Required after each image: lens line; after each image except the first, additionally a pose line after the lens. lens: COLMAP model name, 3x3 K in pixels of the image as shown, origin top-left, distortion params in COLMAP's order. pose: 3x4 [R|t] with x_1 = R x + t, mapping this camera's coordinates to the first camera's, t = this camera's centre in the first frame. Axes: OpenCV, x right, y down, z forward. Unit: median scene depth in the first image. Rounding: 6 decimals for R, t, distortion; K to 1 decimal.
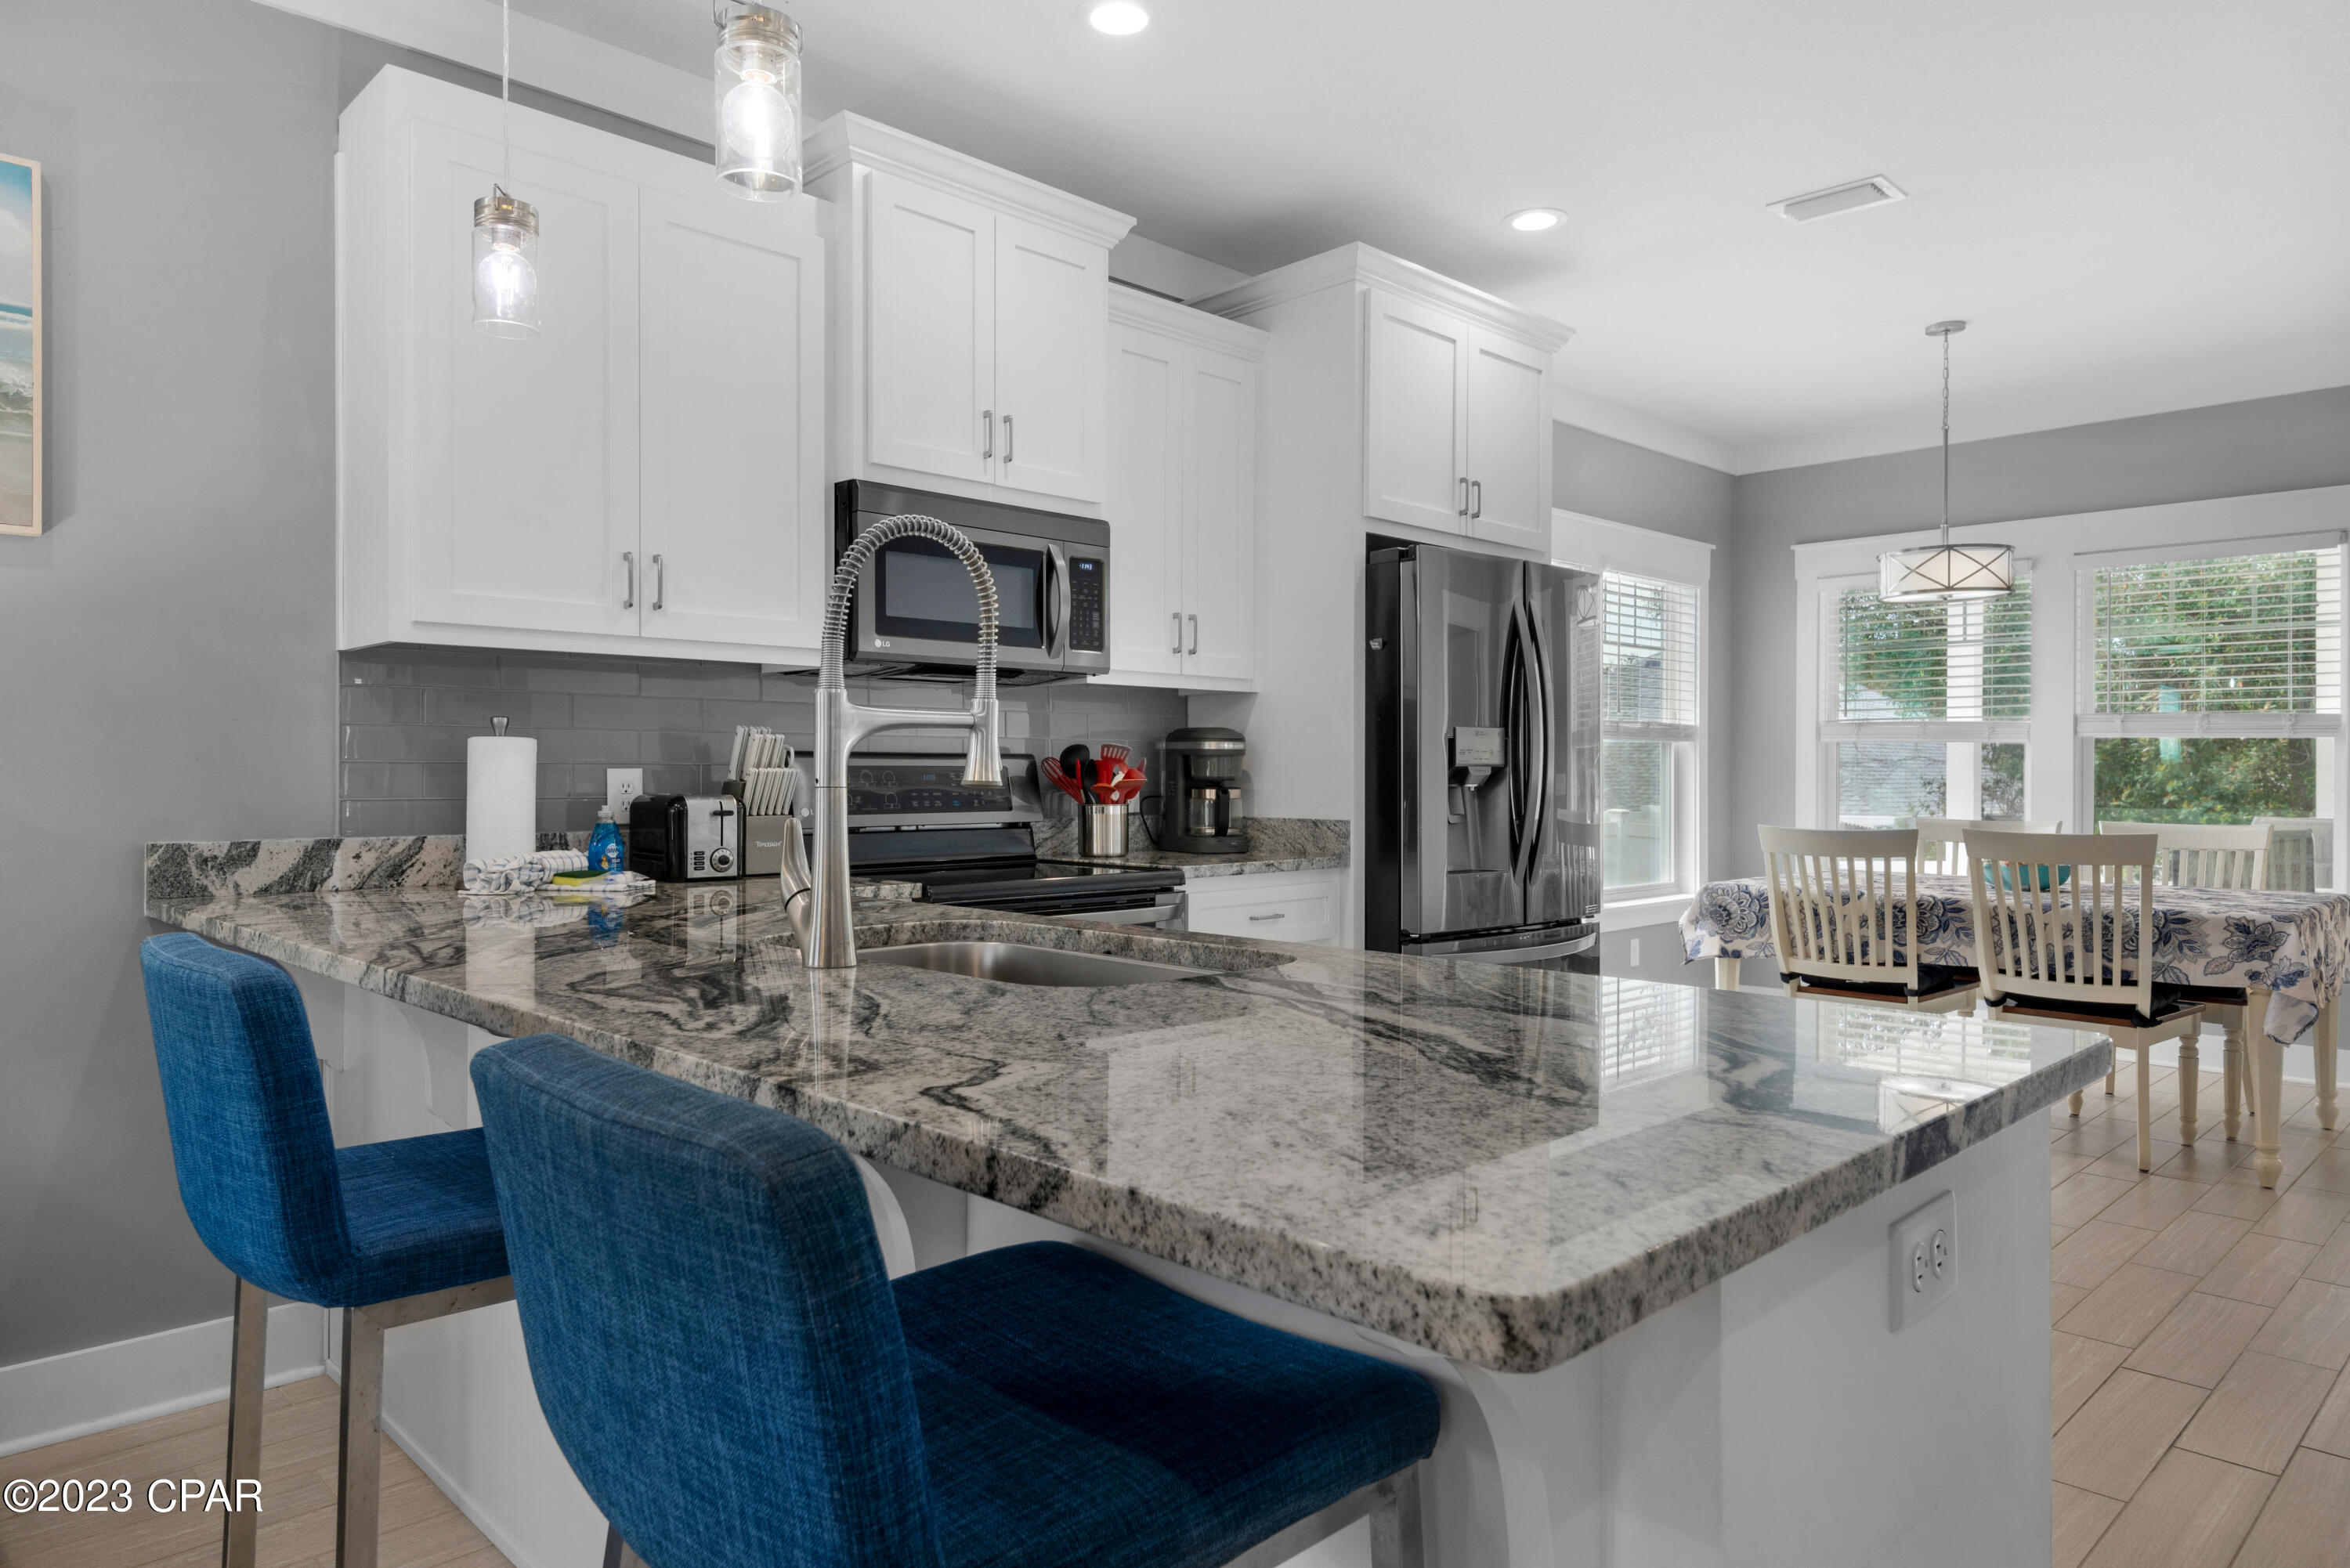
lens RADIAL K [[1448.3, 0, 1168.6], [0, 1448.3, 771.9], [0, 0, 1]] dist [0.038810, -0.031823]
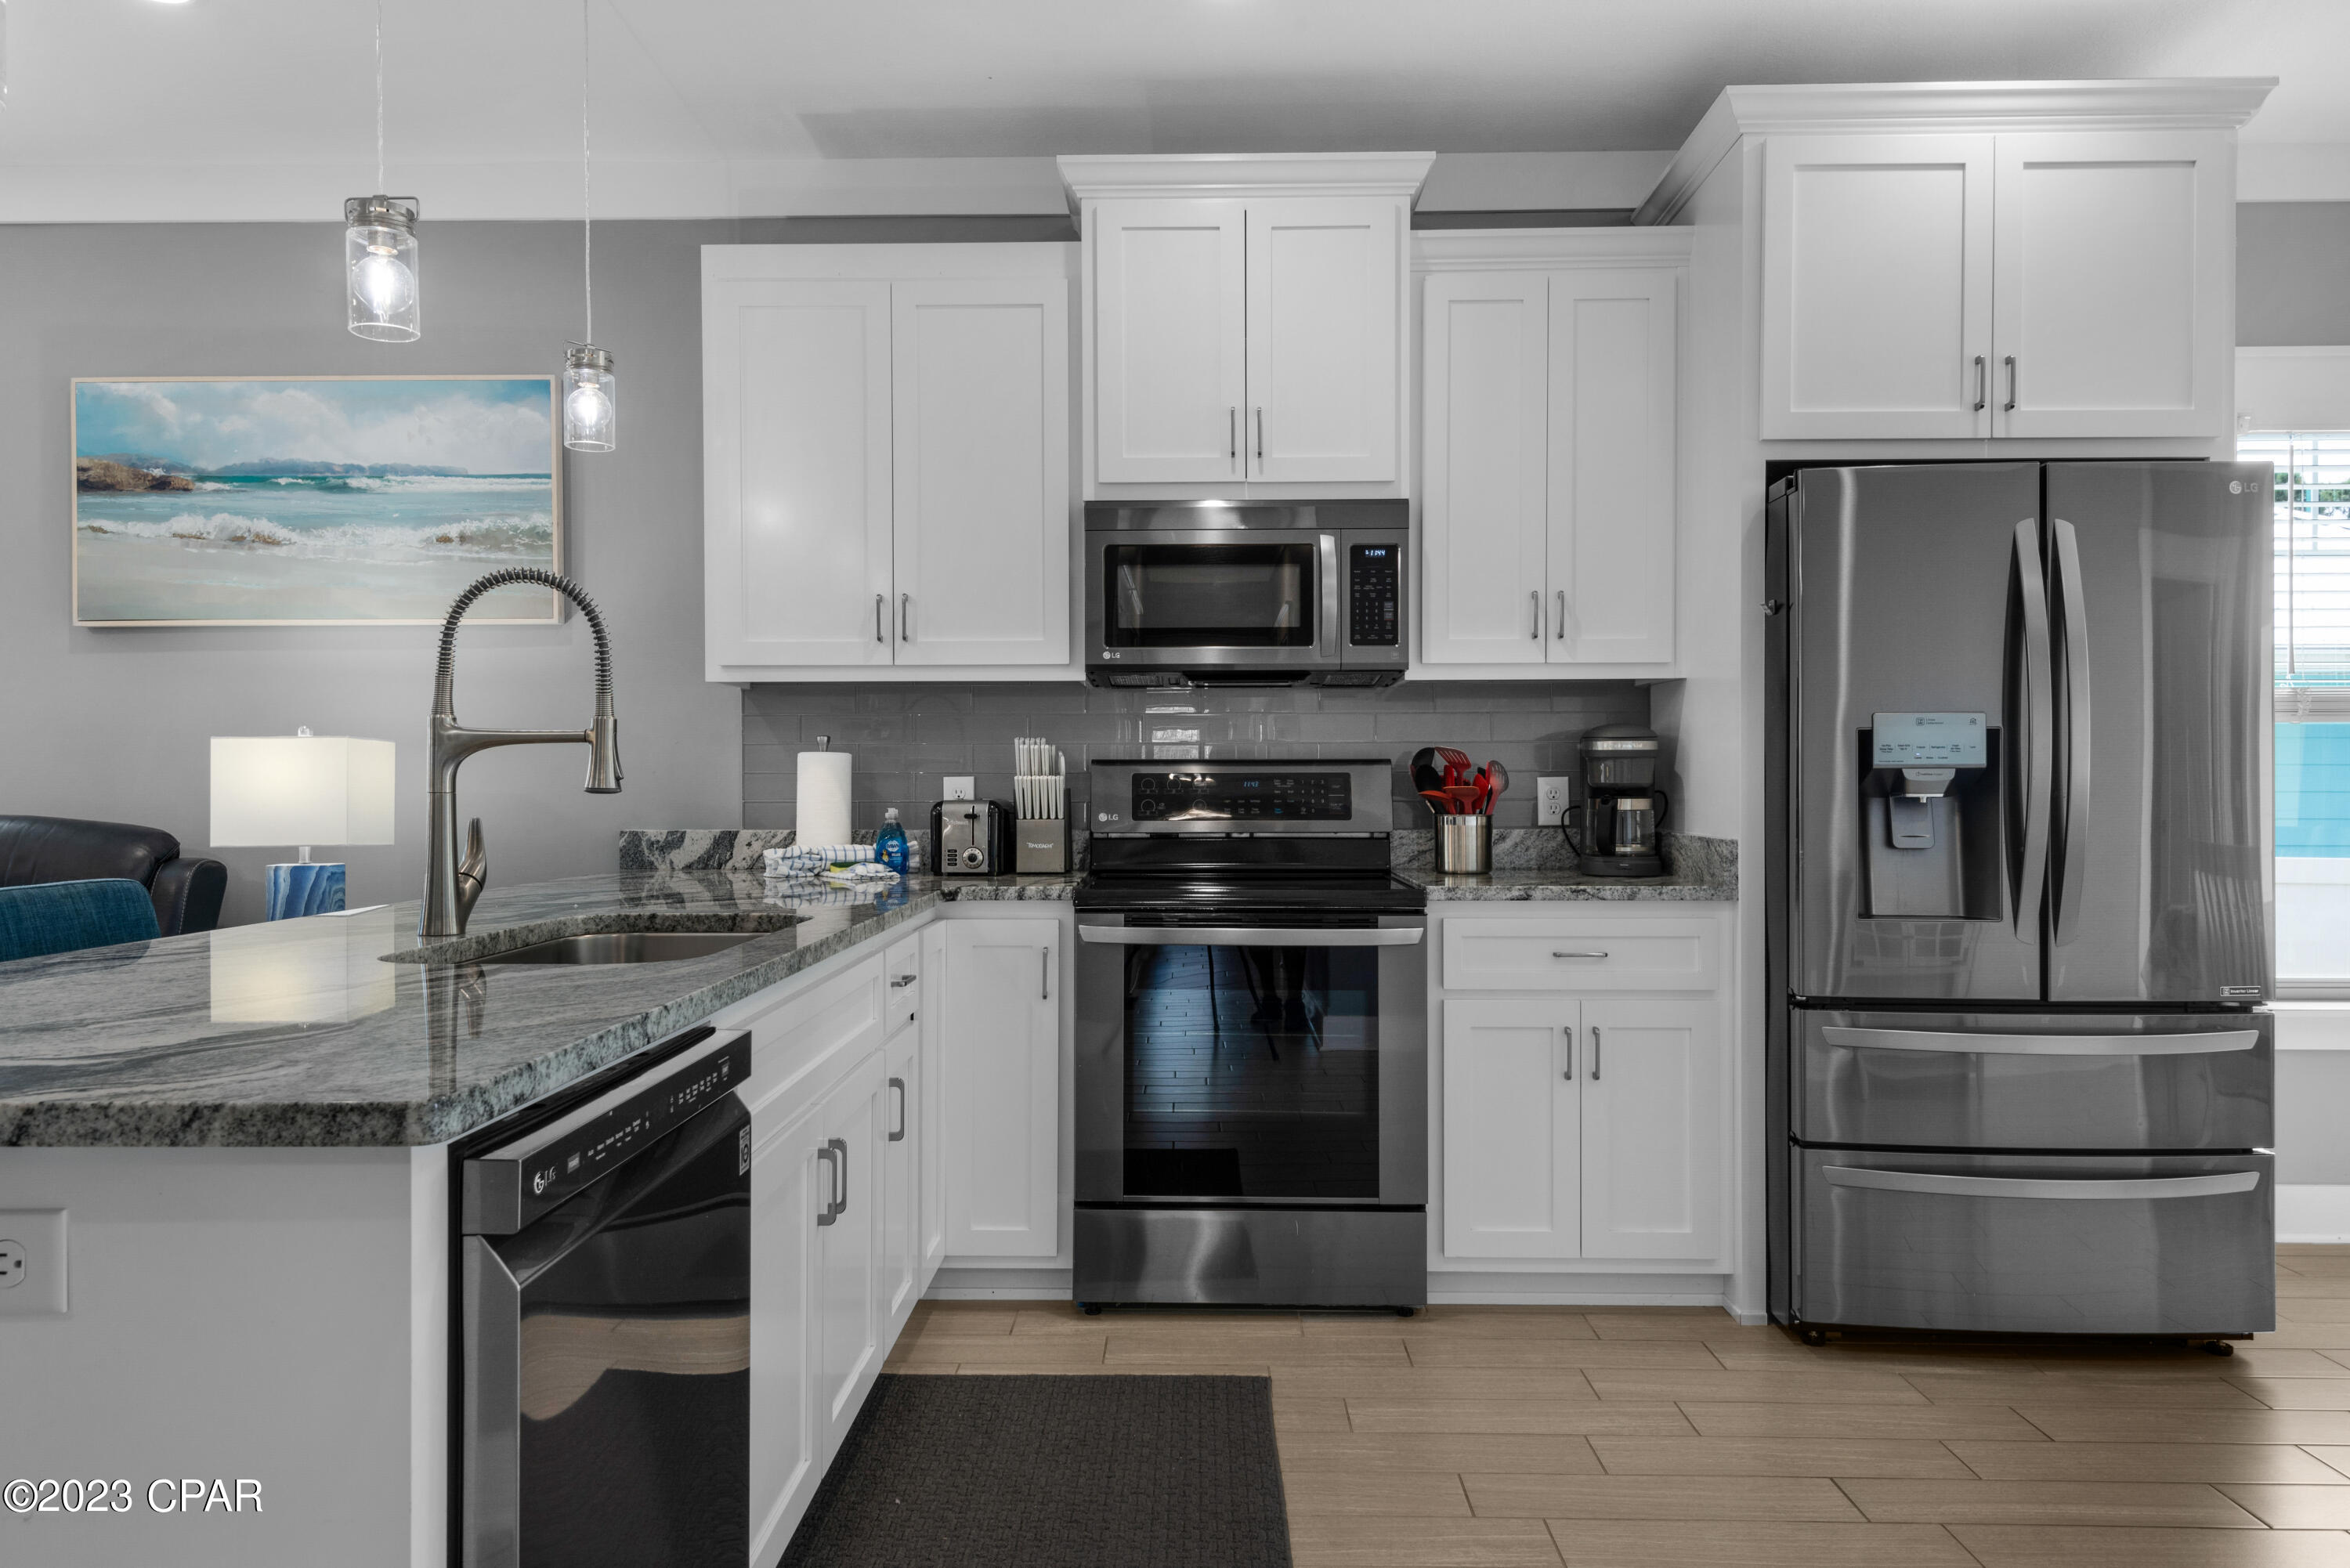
lens RADIAL K [[1497.5, 0, 1171.9], [0, 1497.5, 785.1], [0, 0, 1]] dist [0.037417, -0.031599]
pose [[0.702706, -0.000484, -0.711480, 0.472947], [0.003087, 0.999992, 0.002369, 0.001527], [0.711474, -0.003861, 0.702702, 0.221727]]
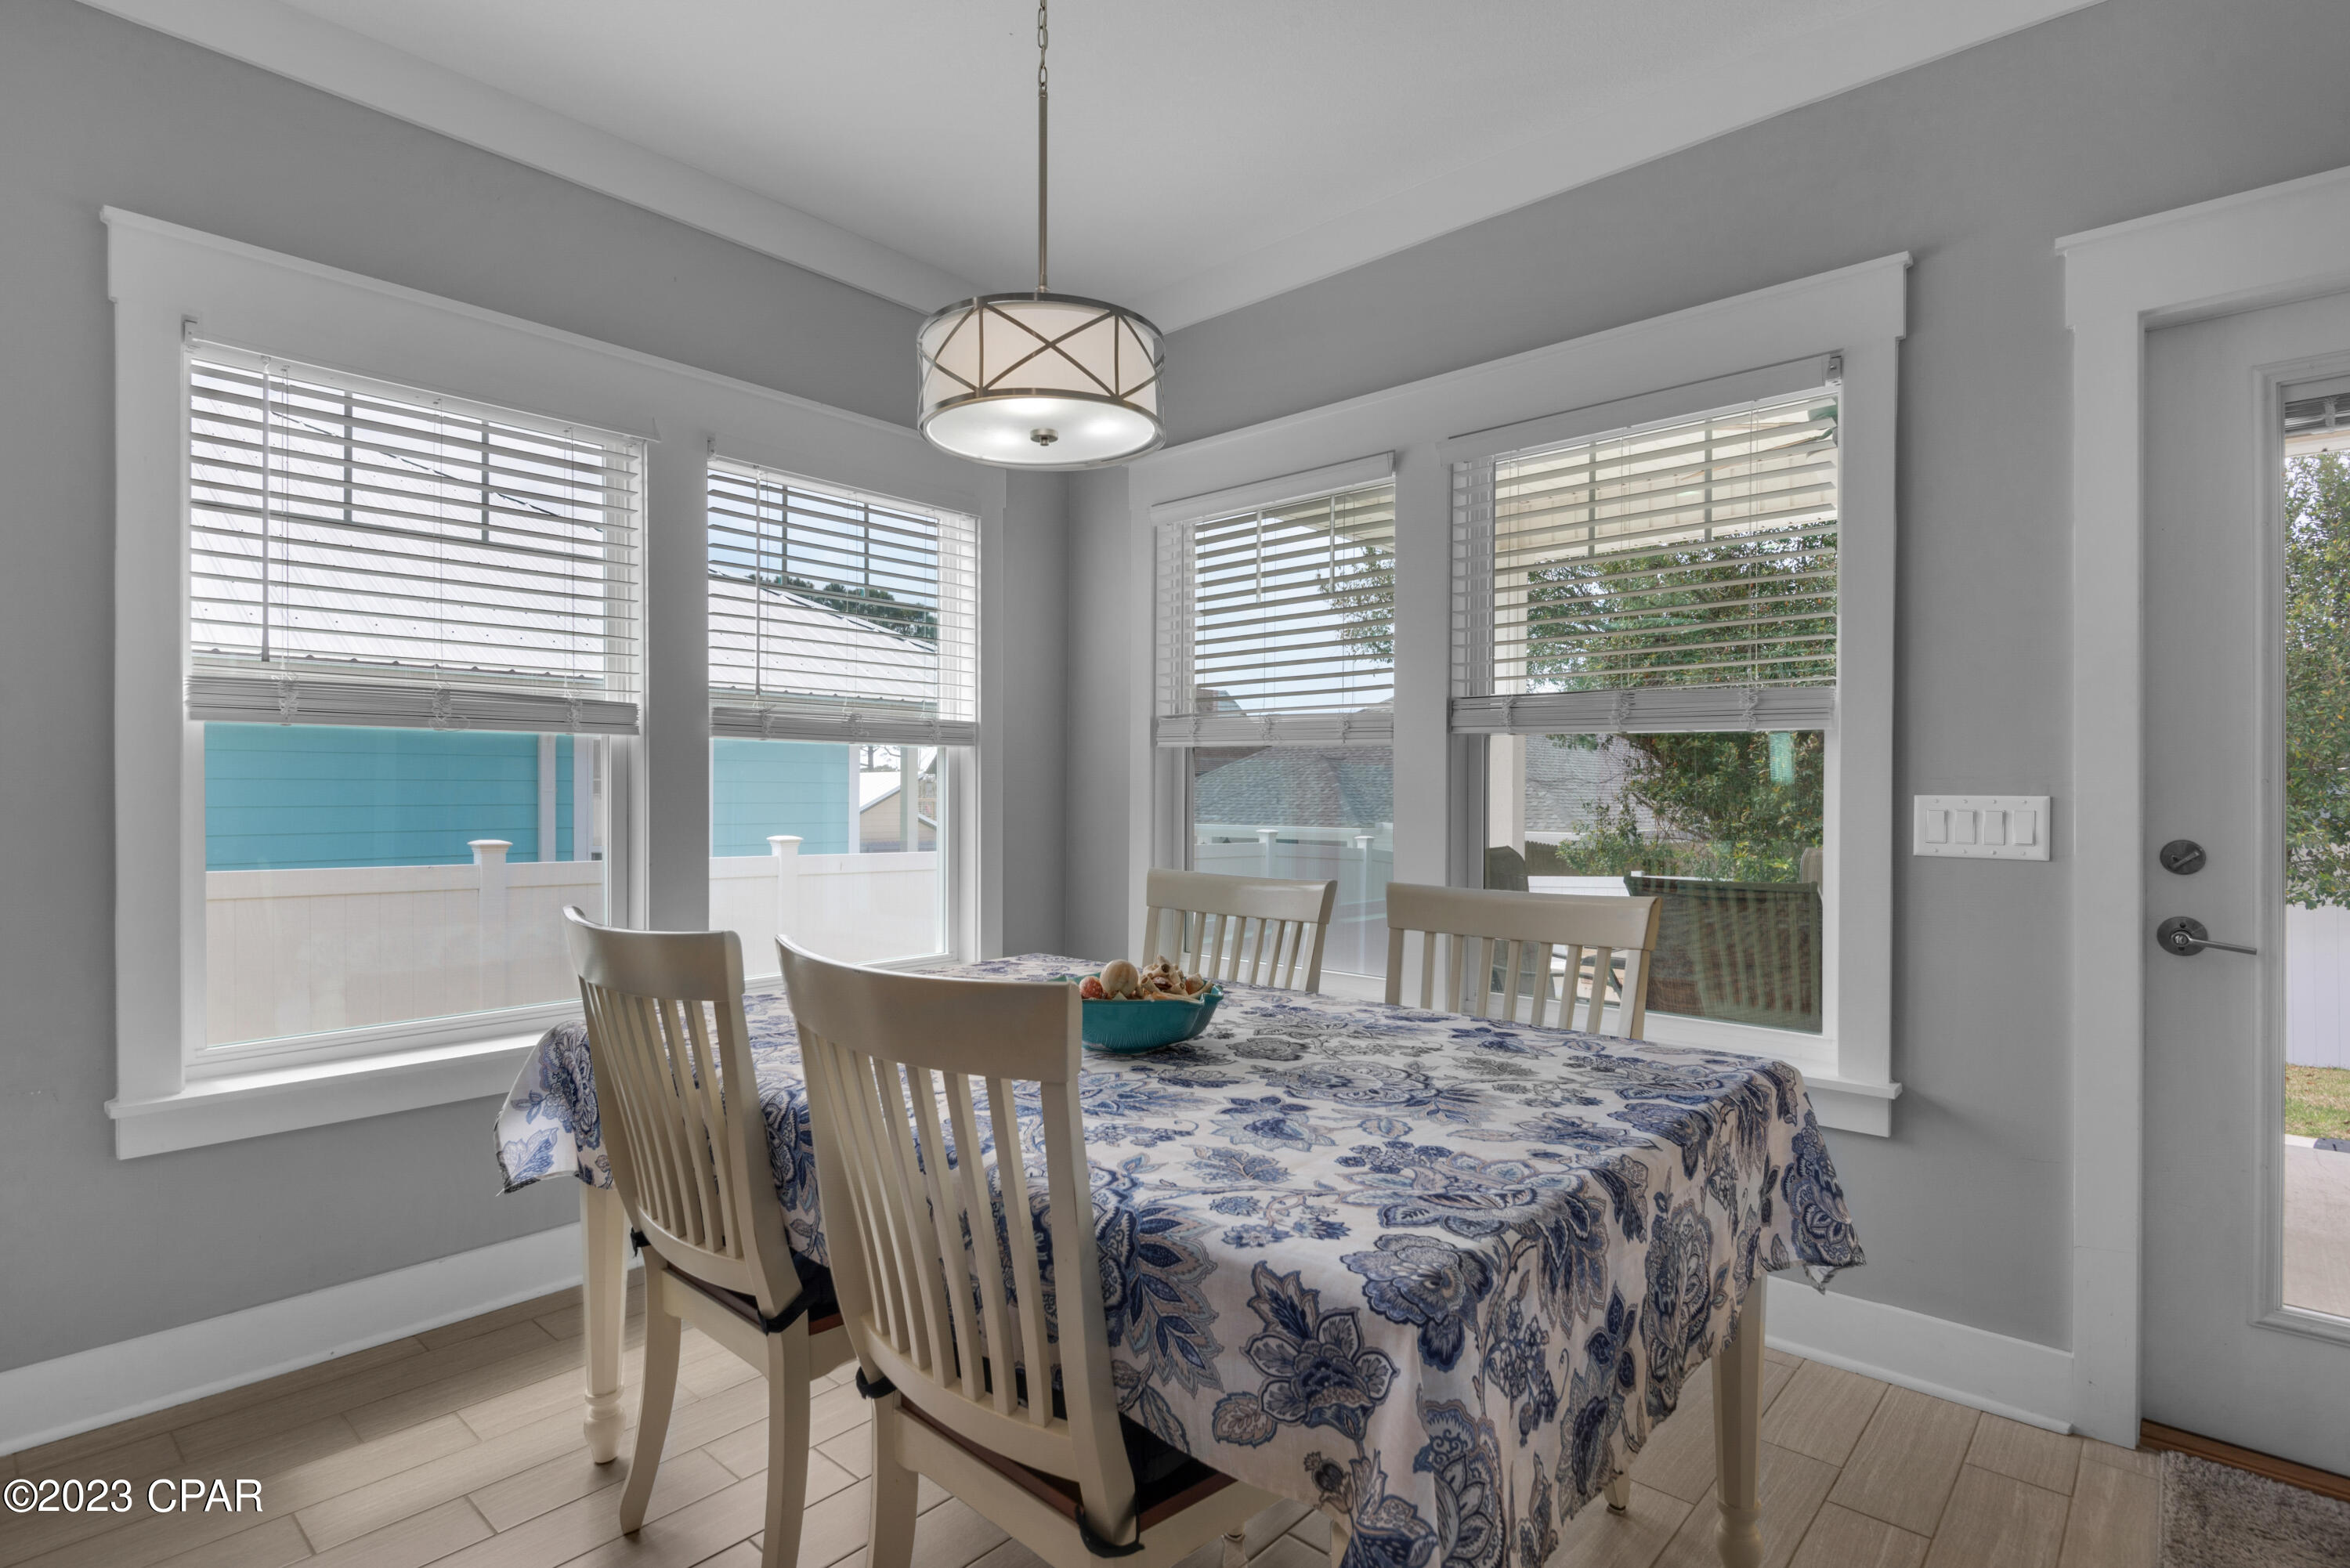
lens RADIAL K [[1154.6, 0, 1171.4], [0, 1154.6, 791.6], [0, 0, 1]] dist [0.021636, -0.015990]
pose [[0.997792, 0.000486, 0.066413, 0.697892], [-0.000335, 0.999997, -0.002276, 0.002009], [-0.066414, 0.002249, 0.997790, 0.772730]]
